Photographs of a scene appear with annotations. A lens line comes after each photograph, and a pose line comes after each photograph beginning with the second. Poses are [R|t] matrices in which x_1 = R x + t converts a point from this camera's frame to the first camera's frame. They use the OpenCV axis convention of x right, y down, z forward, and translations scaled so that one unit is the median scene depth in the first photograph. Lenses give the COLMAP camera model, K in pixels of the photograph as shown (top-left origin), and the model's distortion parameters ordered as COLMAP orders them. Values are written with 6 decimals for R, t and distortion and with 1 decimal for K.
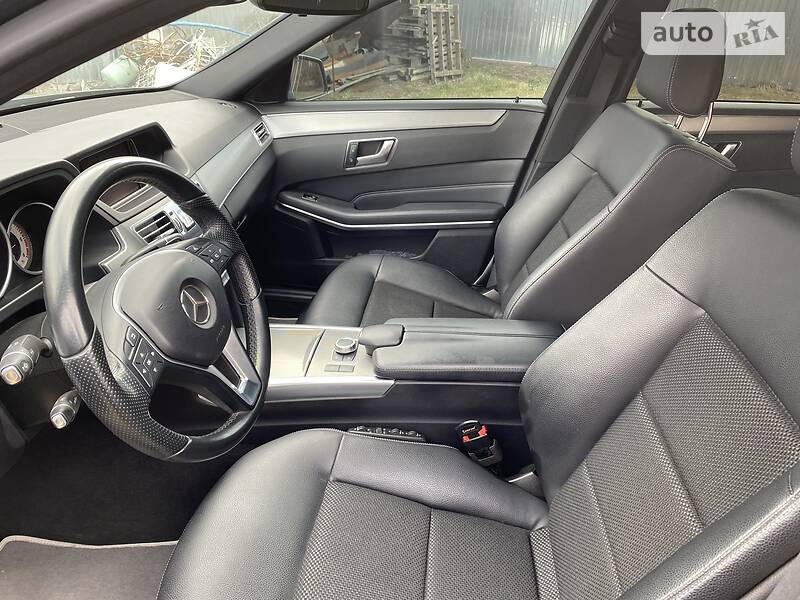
lens RADIAL K [[615.5, 0, 397.9], [0, 615.5, 302.5], [0, 0, 1]] dist [0.048405, -0.001896]
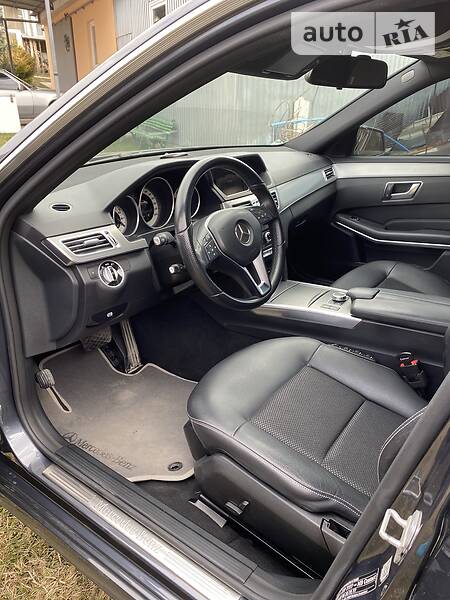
lens RADIAL K [[456.1, 0, 225.0], [0, 456.1, 300.0], [0, 0, 1]] dist [0.001744, 0.000410]
pose [[0.871509, 0.171422, -0.459442, 0.141189], [-0.194901, 0.980816, -0.003753, 0.100034], [0.449985, 0.092817, 0.888200, -0.122743]]
